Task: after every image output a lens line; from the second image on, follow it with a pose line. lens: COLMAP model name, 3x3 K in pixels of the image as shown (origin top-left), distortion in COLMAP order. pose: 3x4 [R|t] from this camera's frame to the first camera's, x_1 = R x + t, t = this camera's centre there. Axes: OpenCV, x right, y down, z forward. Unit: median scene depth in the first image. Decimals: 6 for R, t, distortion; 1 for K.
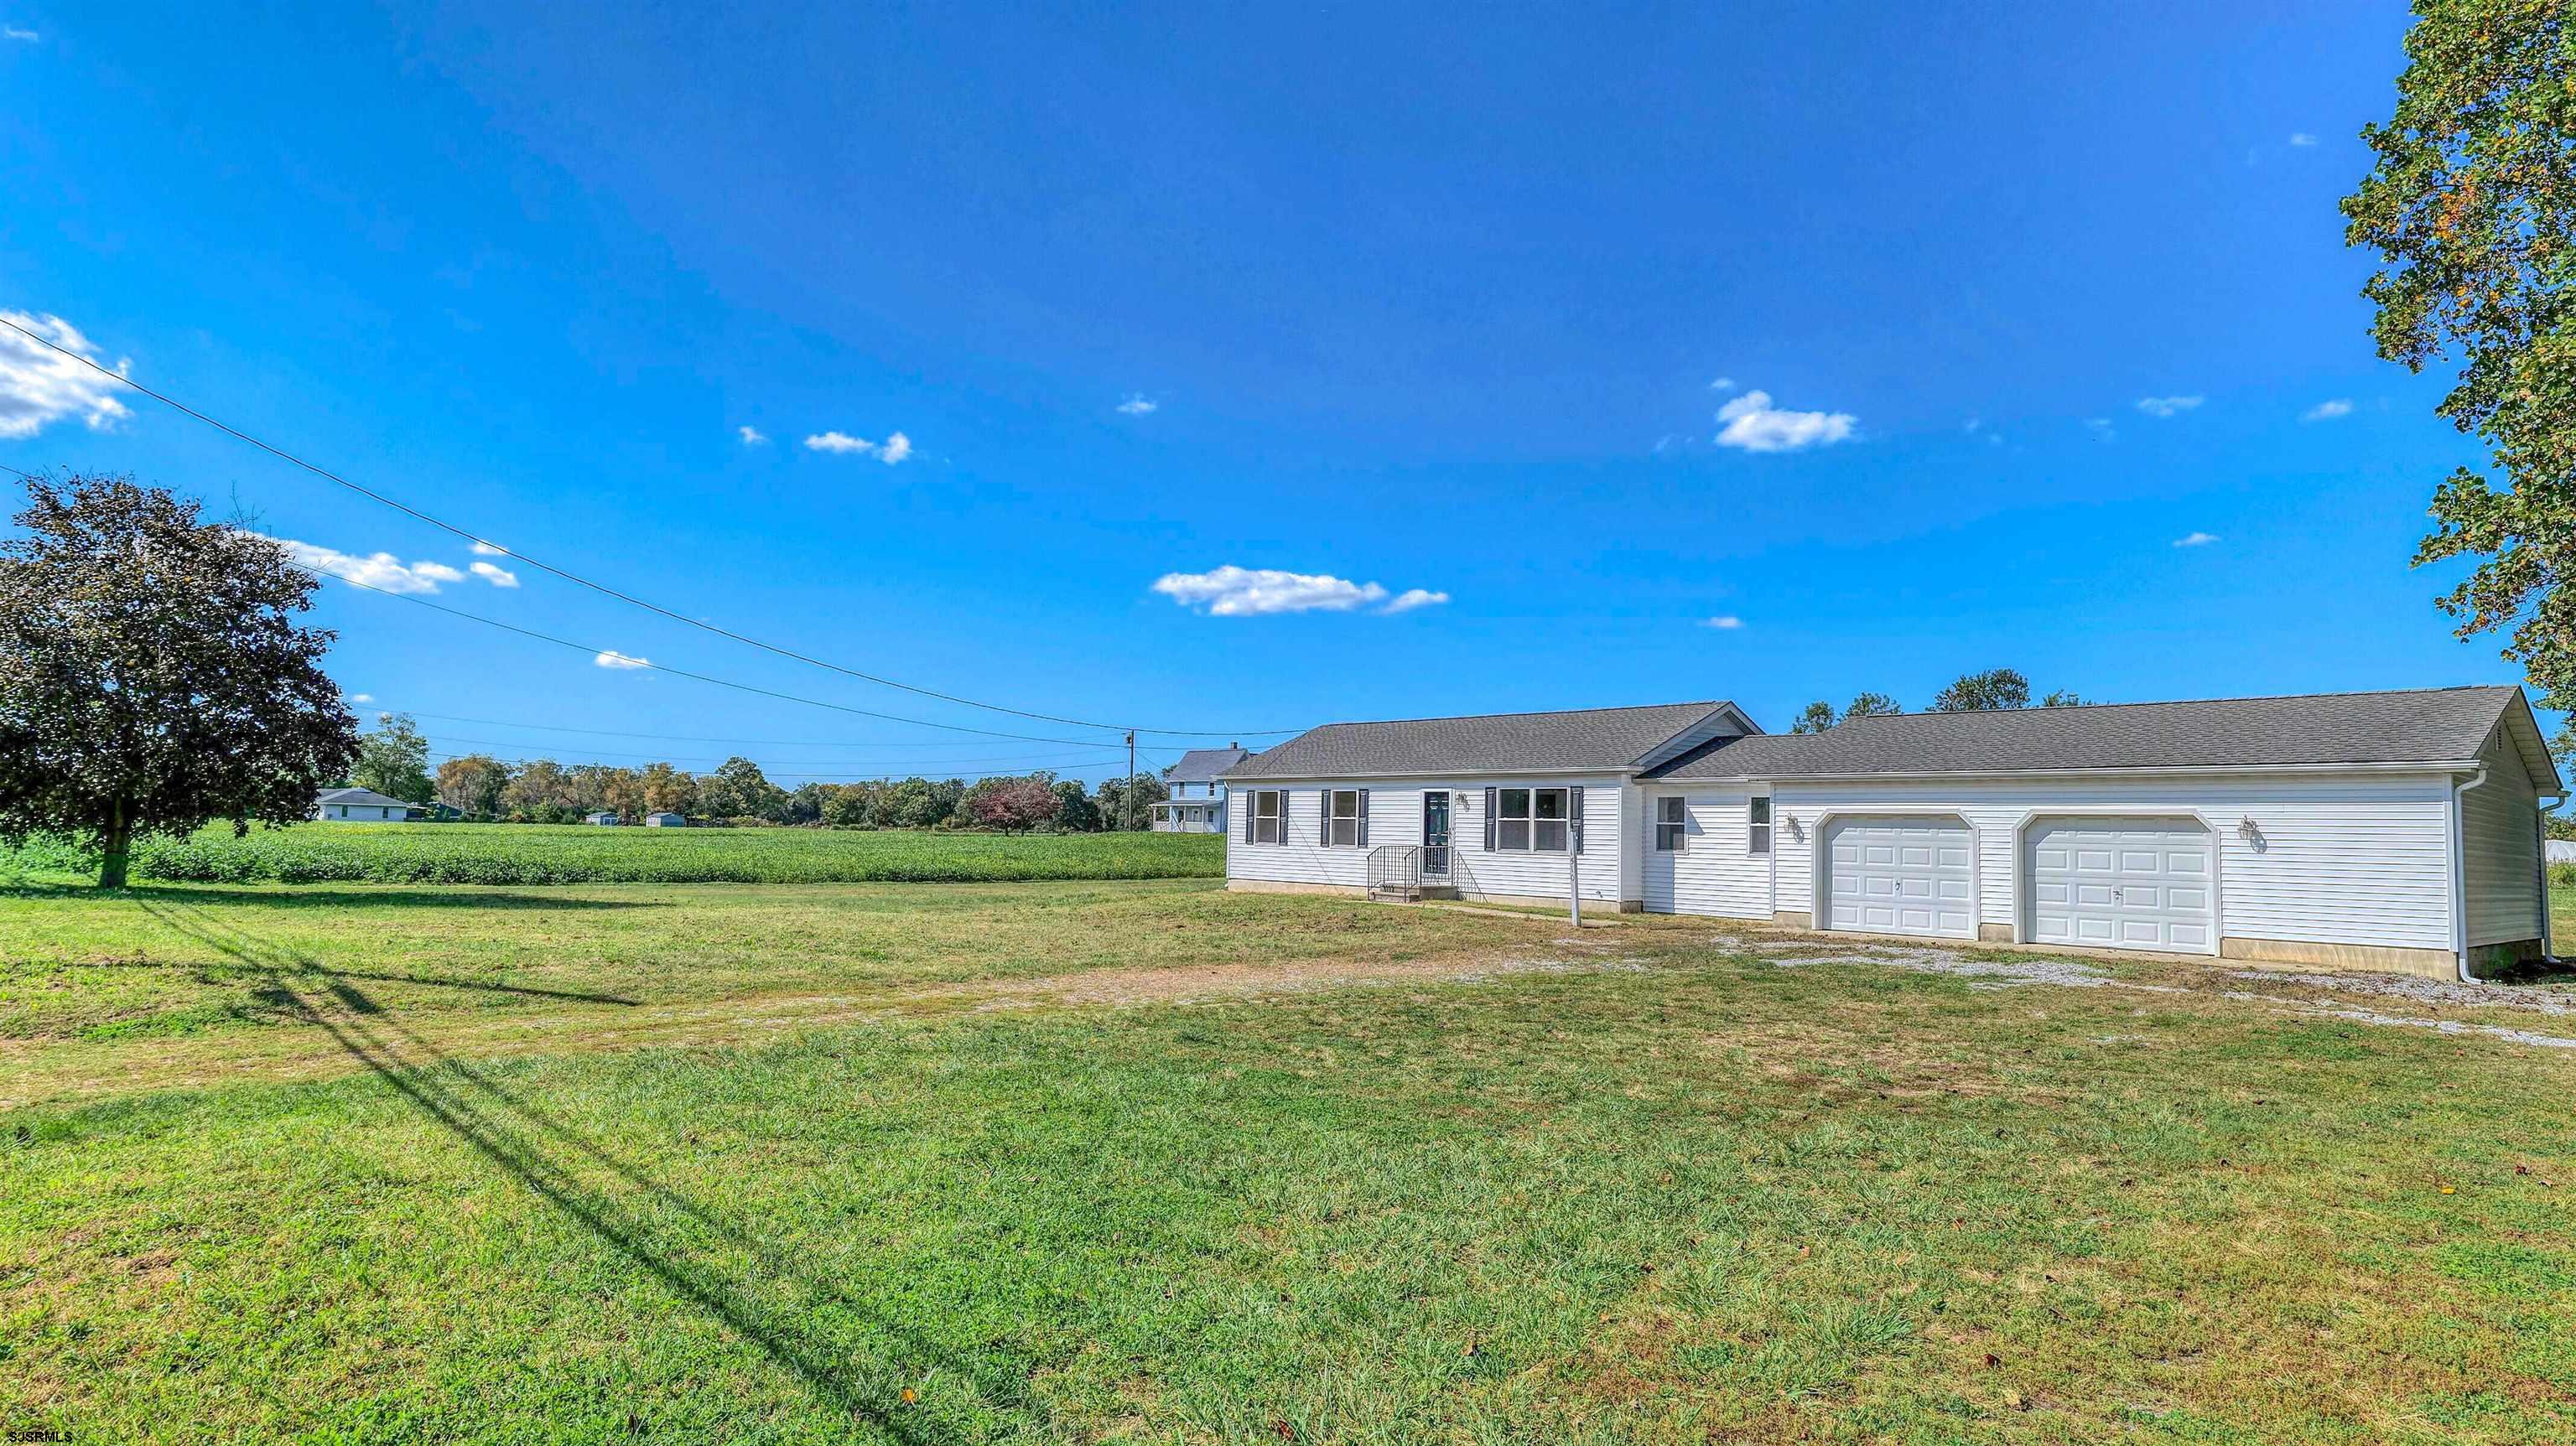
lens RADIAL K [[1466.2, 0, 1268.8], [0, 1466.2, 714.3], [0, 0, 1]] dist [-0.003199, -0.001285]
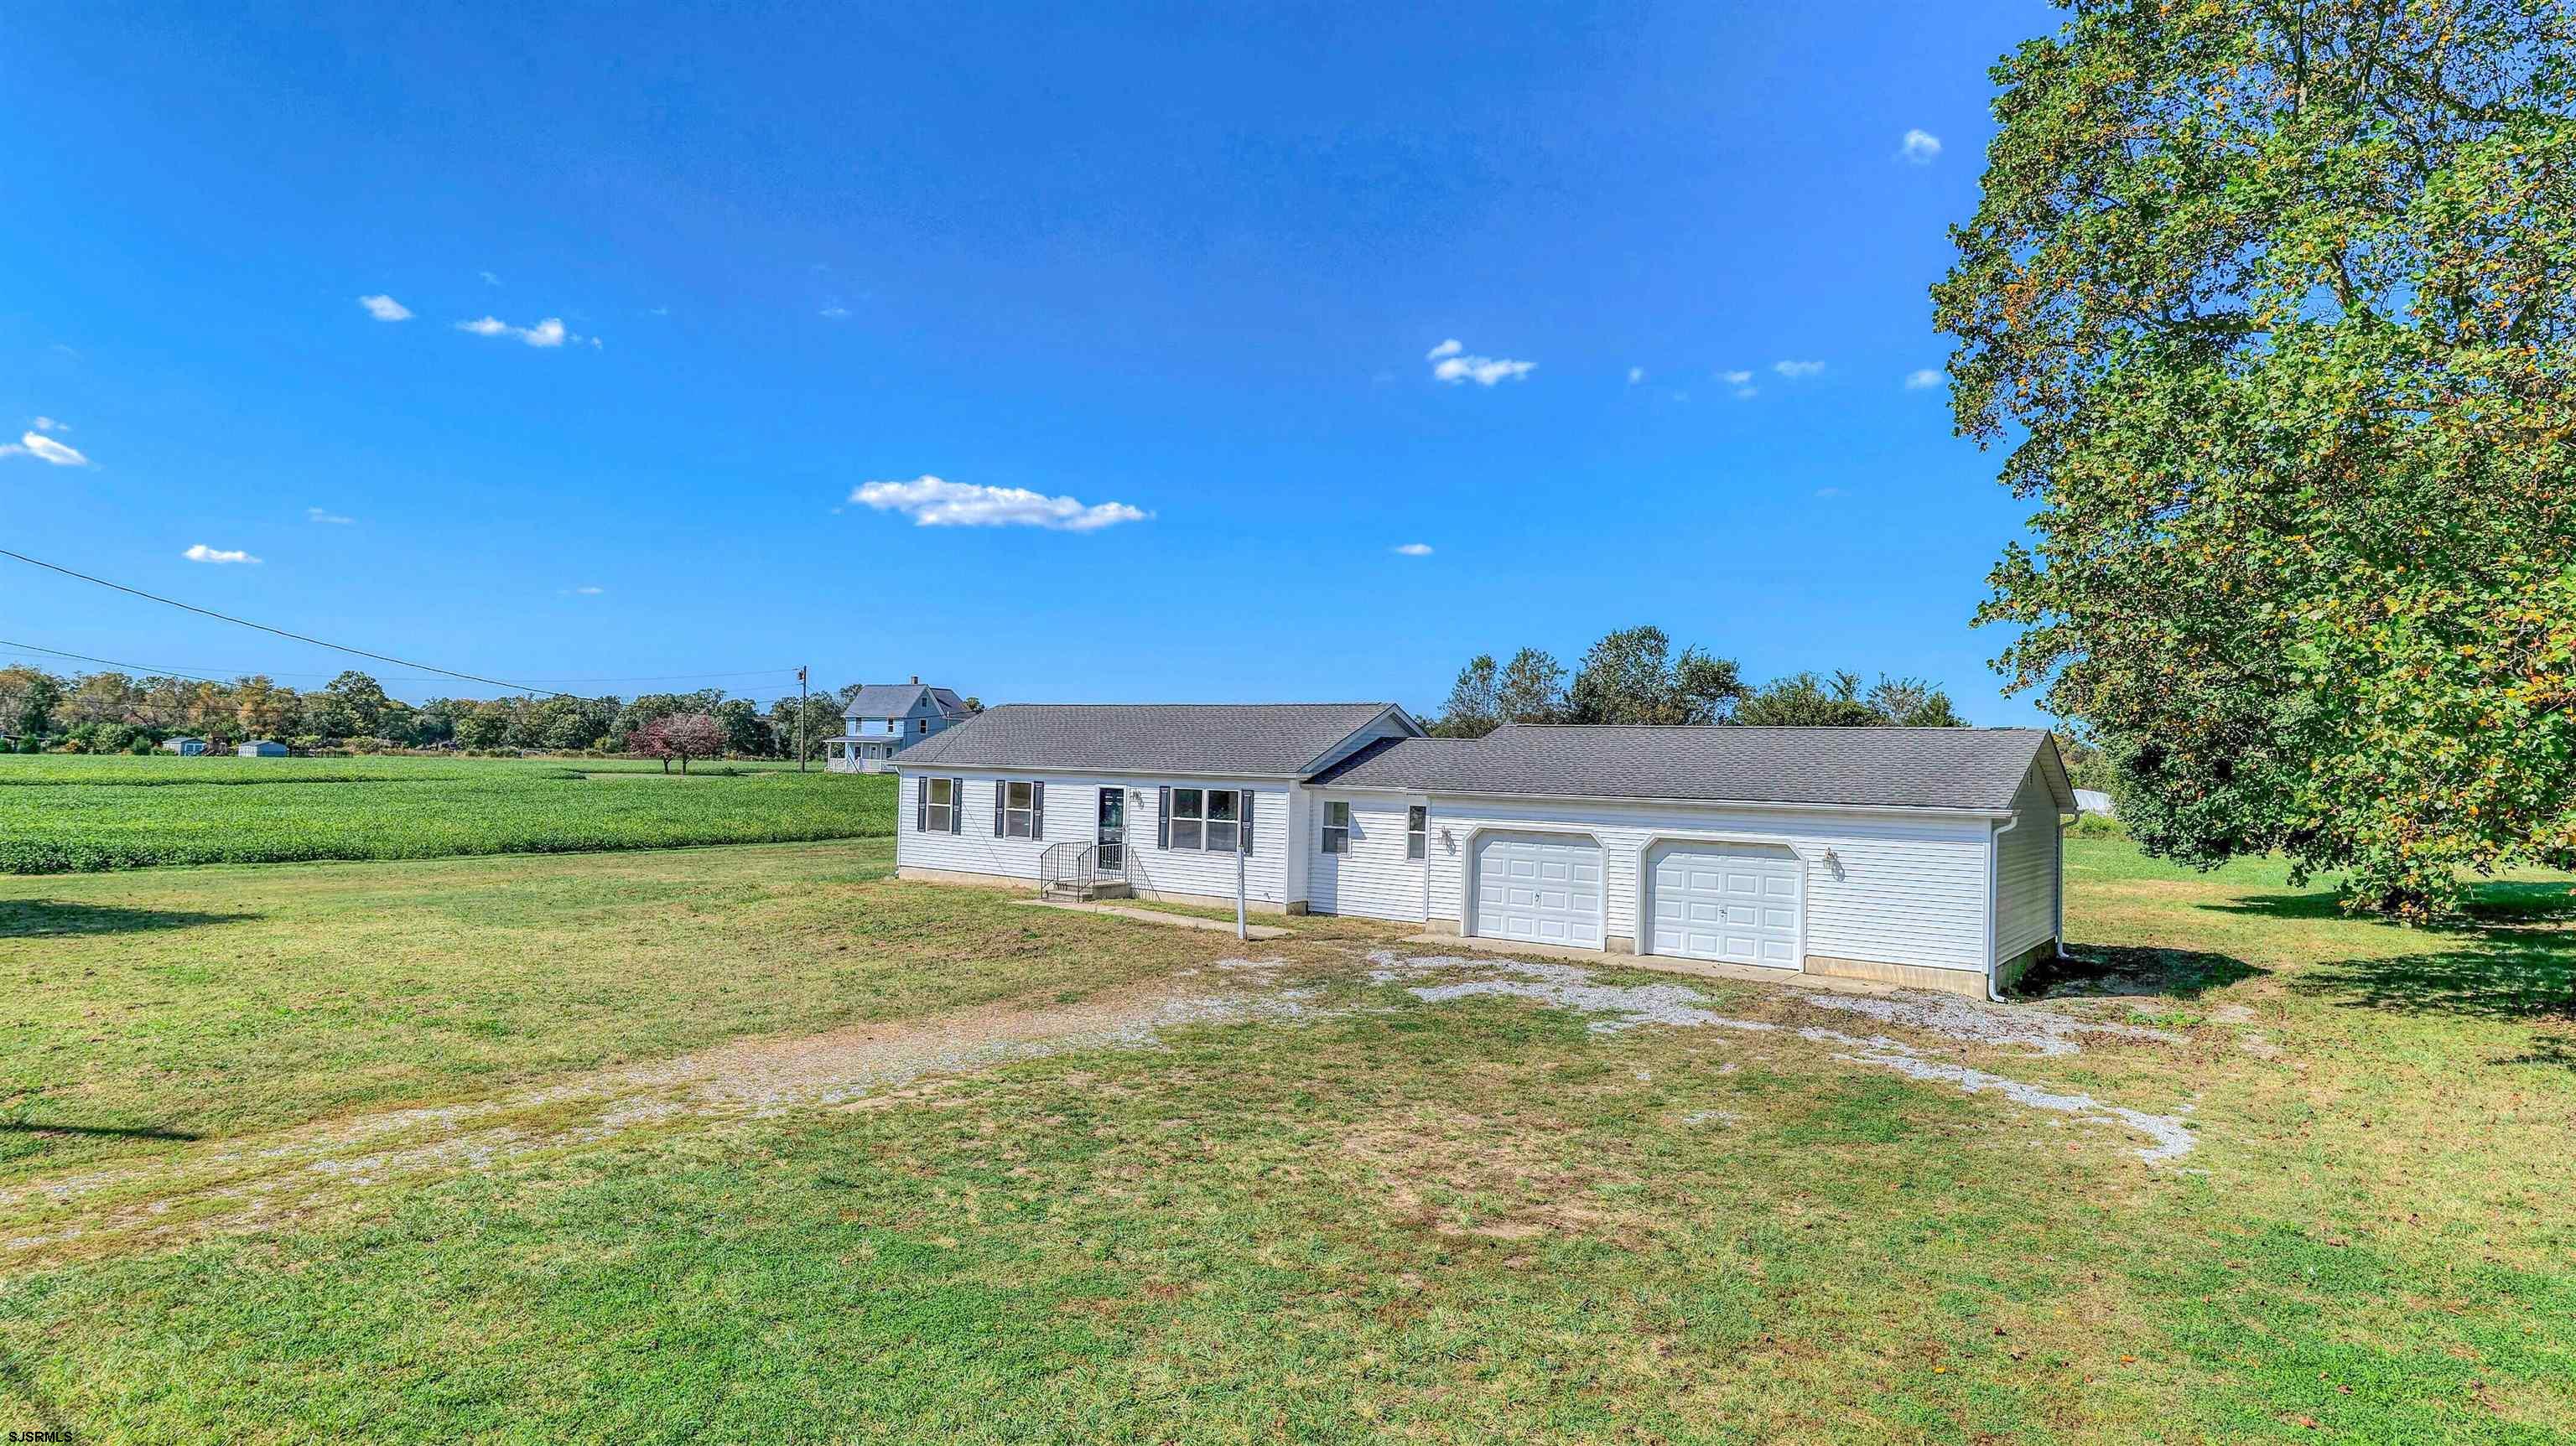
lens RADIAL K [[1466.2, 0, 1268.8], [0, 1466.2, 714.3], [0, 0, 1]] dist [-0.003199, -0.001285]
pose [[0.977822, 0.006742, 0.209327, 0.010264], [-0.019063, 0.998198, 0.056901, -0.061501], [-0.208566, -0.059630, 0.976189, 0.002727]]
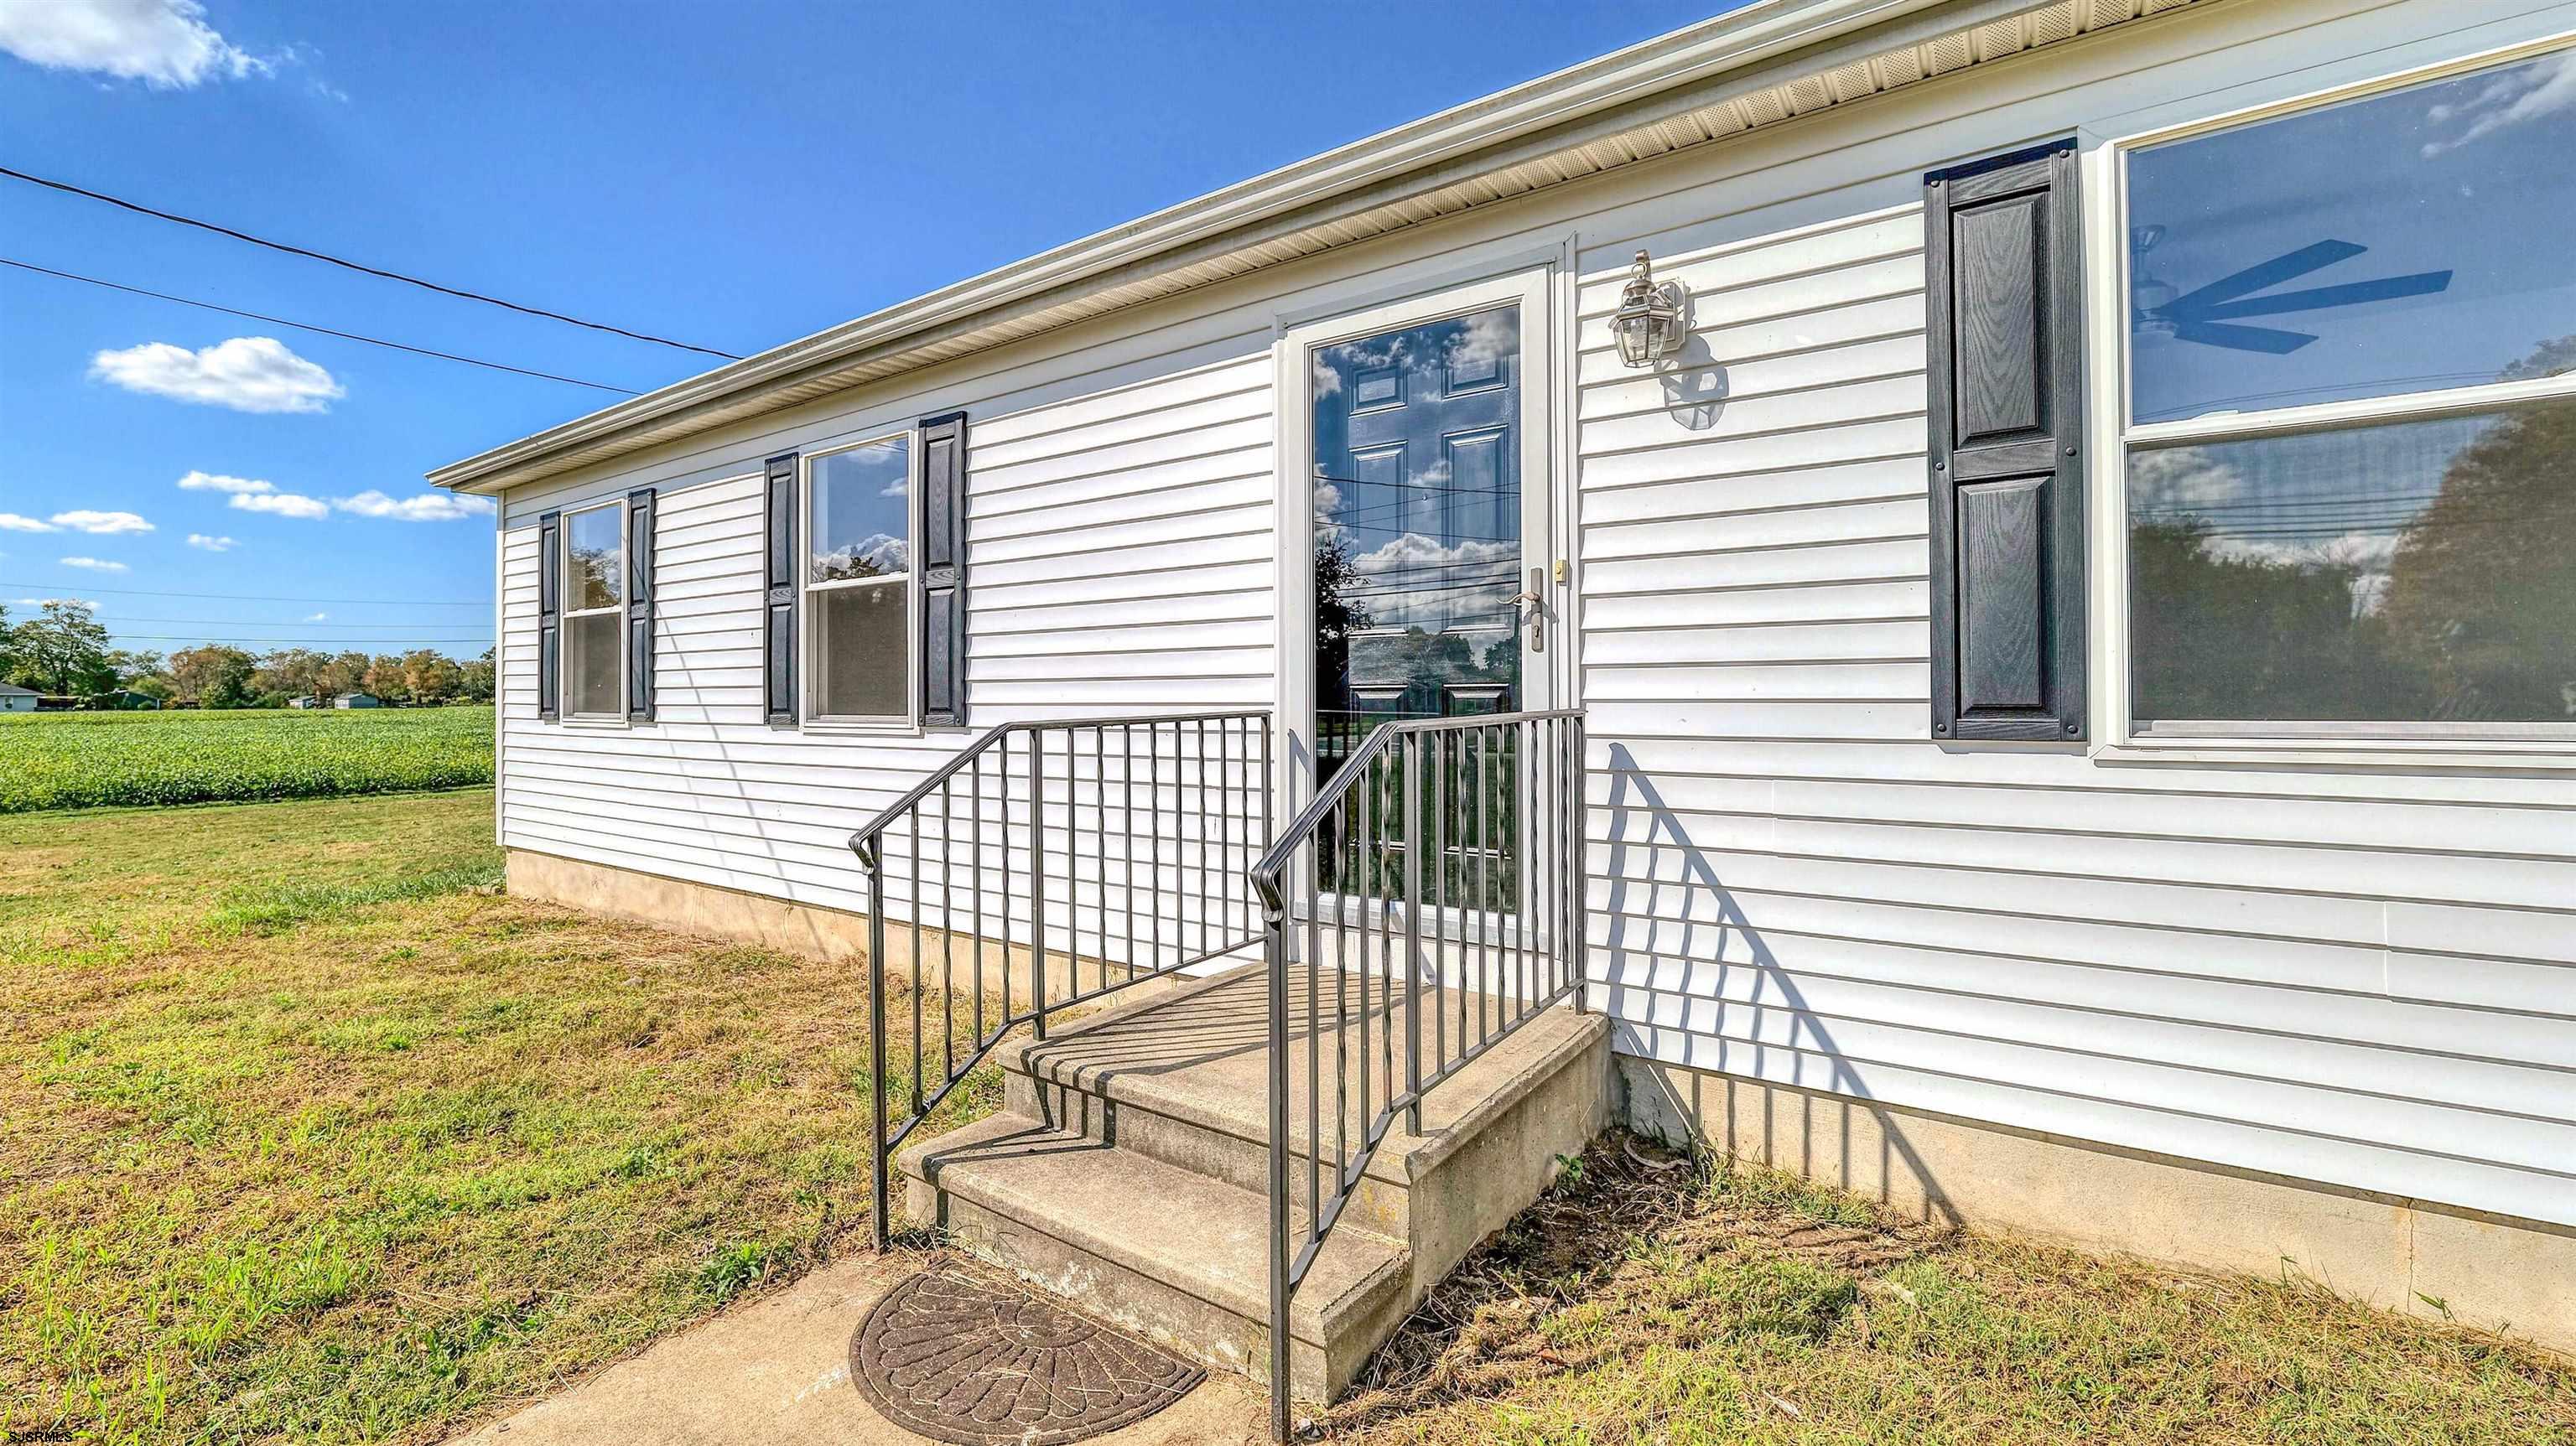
lens RADIAL K [[1046.2, 0, 1274.1], [0, 1046.2, 716.8], [0, 0, 1]] dist [-0.012596, 0.000526]
pose [[0.970146, -0.032146, 0.240383, 0.083254], [0.007661, 0.994744, 0.102107, 0.086941], [-0.242402, -0.097217, 0.965293, 0.987088]]
